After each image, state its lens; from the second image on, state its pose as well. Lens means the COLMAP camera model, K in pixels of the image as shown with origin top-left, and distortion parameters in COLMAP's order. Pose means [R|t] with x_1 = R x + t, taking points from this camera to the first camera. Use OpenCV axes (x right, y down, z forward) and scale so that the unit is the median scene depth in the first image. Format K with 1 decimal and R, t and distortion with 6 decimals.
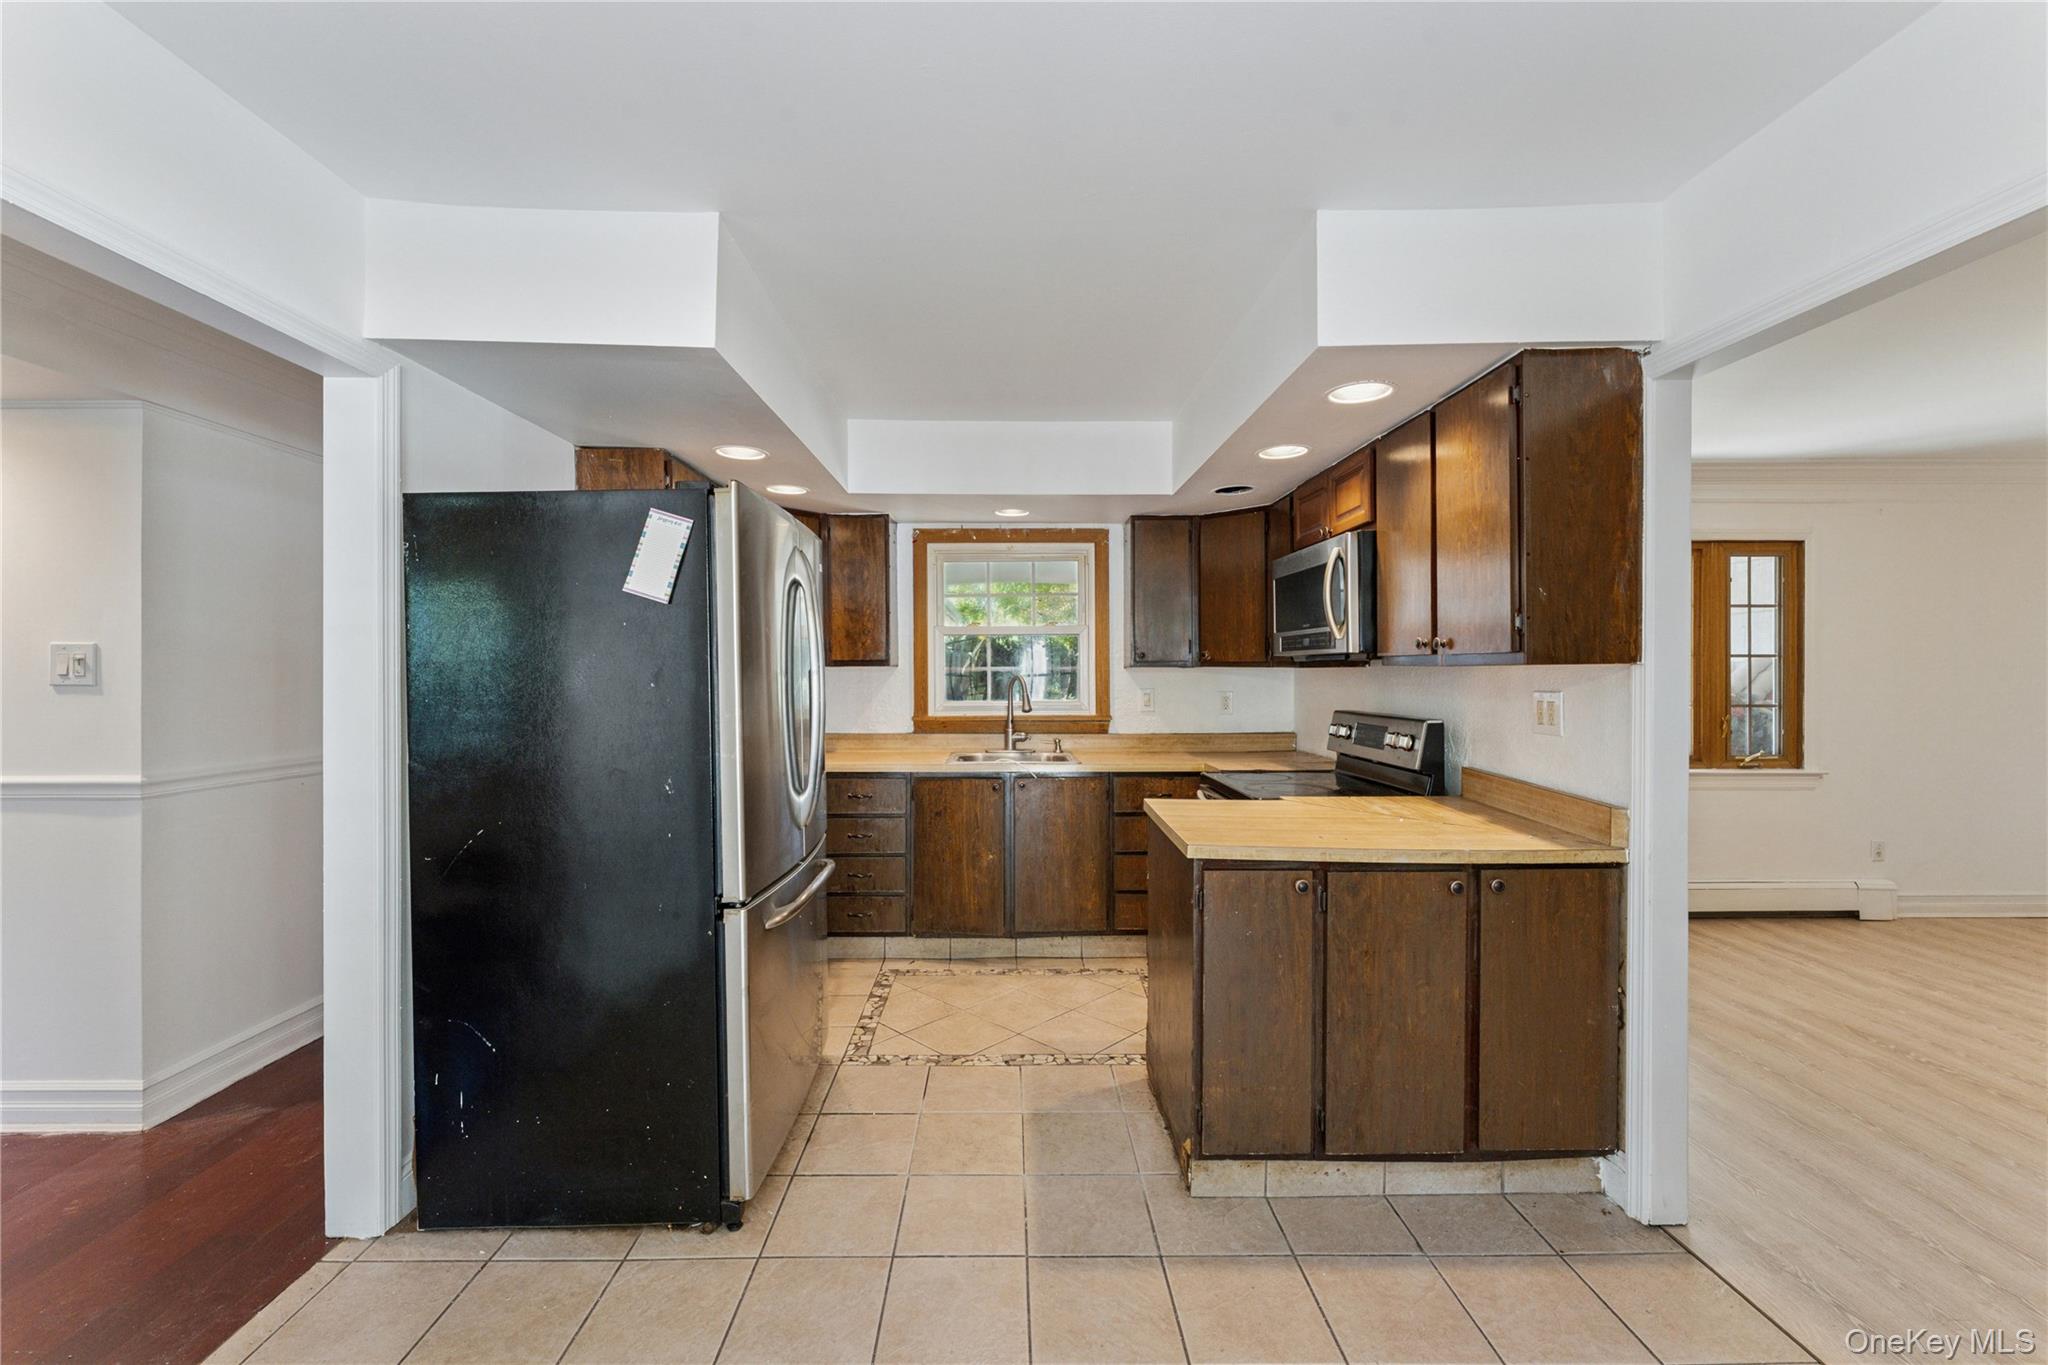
lens RADIAL K [[844.4, 0, 1023.2], [0, 844.4, 663.5], [0, 0, 1]] dist [-0.001180, -0.000005]
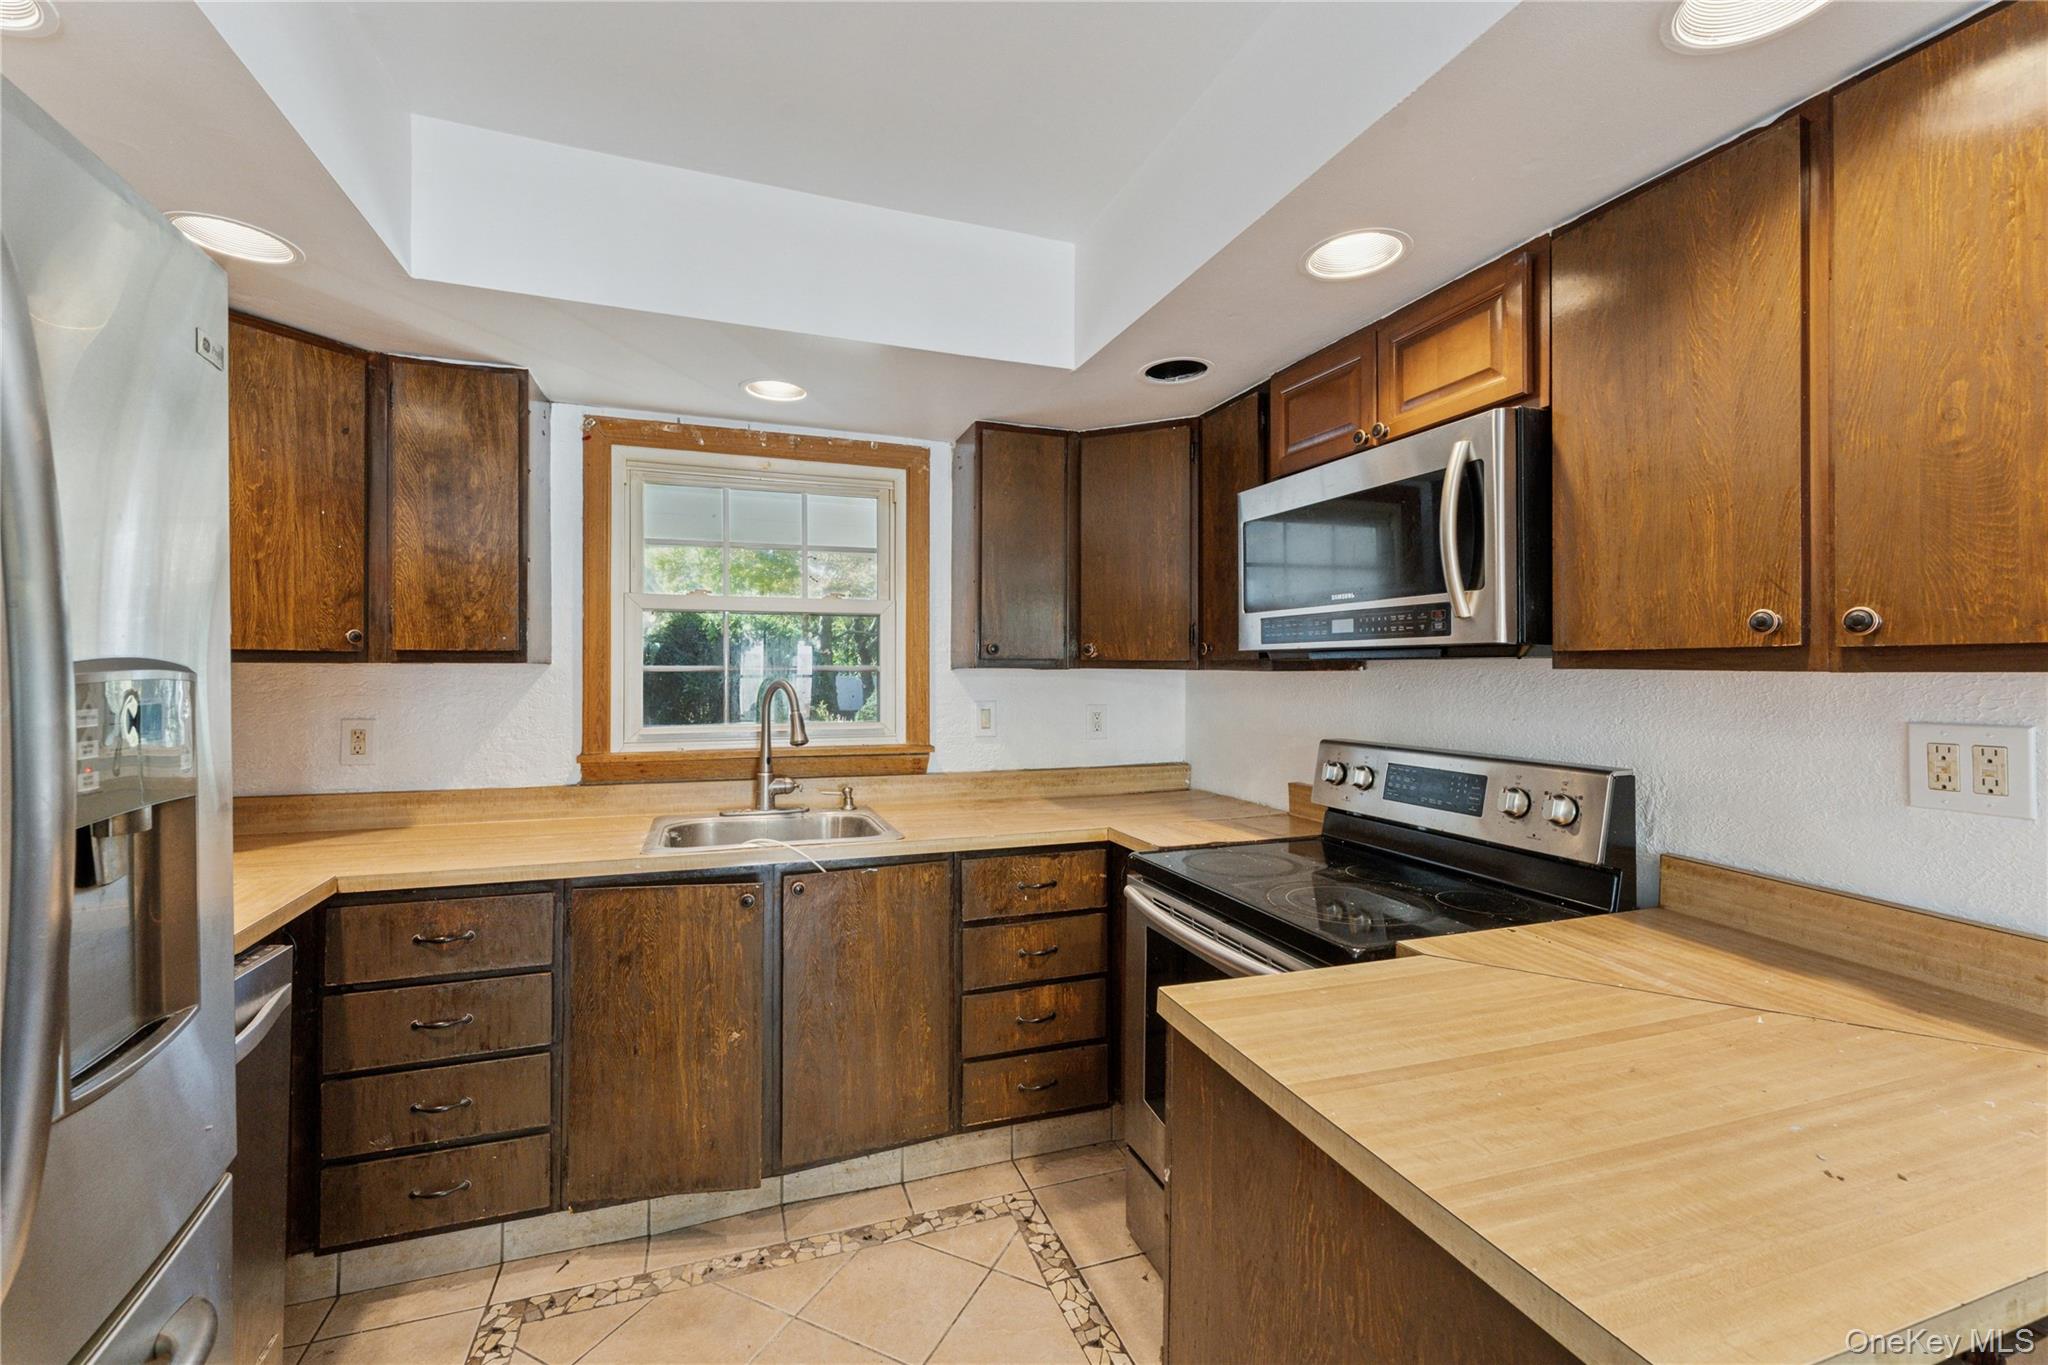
lens RADIAL K [[844.4, 0, 1023.2], [0, 844.4, 663.5], [0, 0, 1]] dist [-0.001180, -0.000005]
pose [[0.947660, 0.008813, 0.319161, -0.035224], [-0.008599, 0.999961, -0.002081, 0.002108], [-0.319166, -0.000772, 0.947698, 0.417172]]
